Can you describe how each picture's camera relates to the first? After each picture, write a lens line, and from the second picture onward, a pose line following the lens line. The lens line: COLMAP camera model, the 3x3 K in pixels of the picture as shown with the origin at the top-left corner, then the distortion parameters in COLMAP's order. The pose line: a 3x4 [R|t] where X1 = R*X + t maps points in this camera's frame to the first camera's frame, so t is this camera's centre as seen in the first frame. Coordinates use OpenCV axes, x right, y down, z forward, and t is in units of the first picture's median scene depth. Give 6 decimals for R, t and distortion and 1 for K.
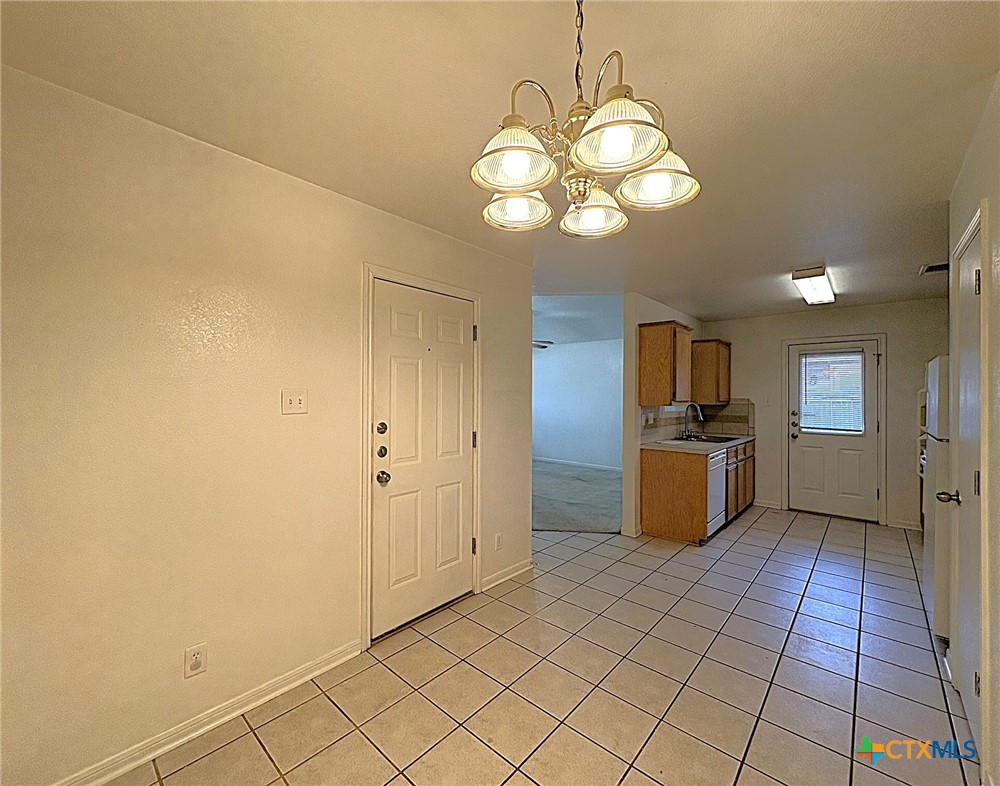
lens RADIAL K [[423.2, 0, 497.6], [0, 423.2, 393.6], [0, 0, 1]] dist [0.011919, 0.000316]
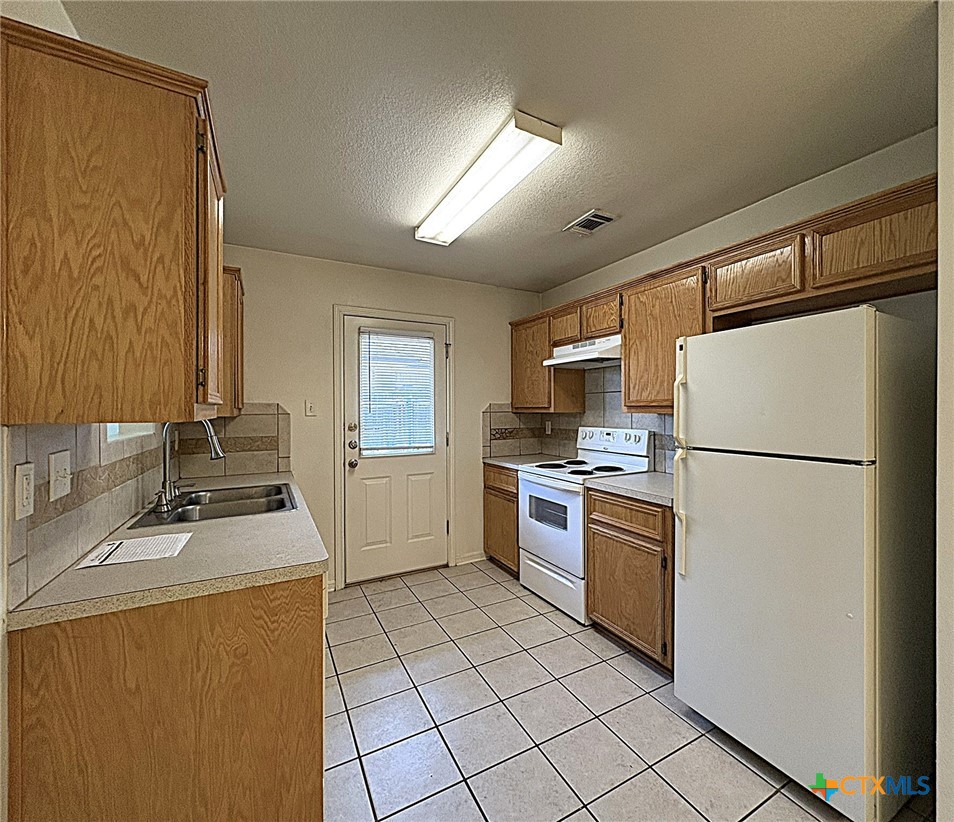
lens RADIAL K [[435.4, 0, 516.0], [0, 435.4, 411.3], [0, 0, 1]] dist [-0.001076, -0.000332]
pose [[0.314879, -0.014039, 0.949028, 0.178924], [0.001675, 0.999897, 0.014236, 0.015131], [-0.949130, -0.002893, 0.314870, 0.584193]]
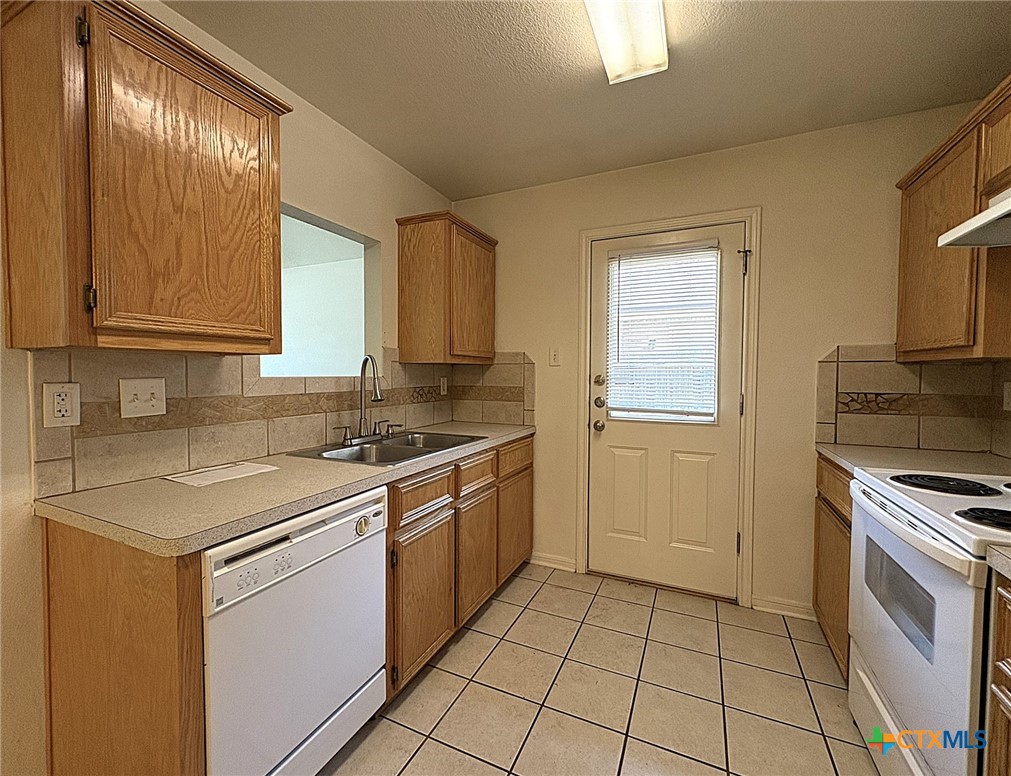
lens RADIAL K [[424.4, 0, 505.4], [0, 424.4, 387.5], [0, 0, 1]] dist [0.000200, -0.000349]
pose [[0.960492, -0.012083, 0.278045, 0.460548], [0.000475, 0.999127, 0.041779, 0.034194], [-0.278307, -0.039996, 0.959659, 0.564354]]
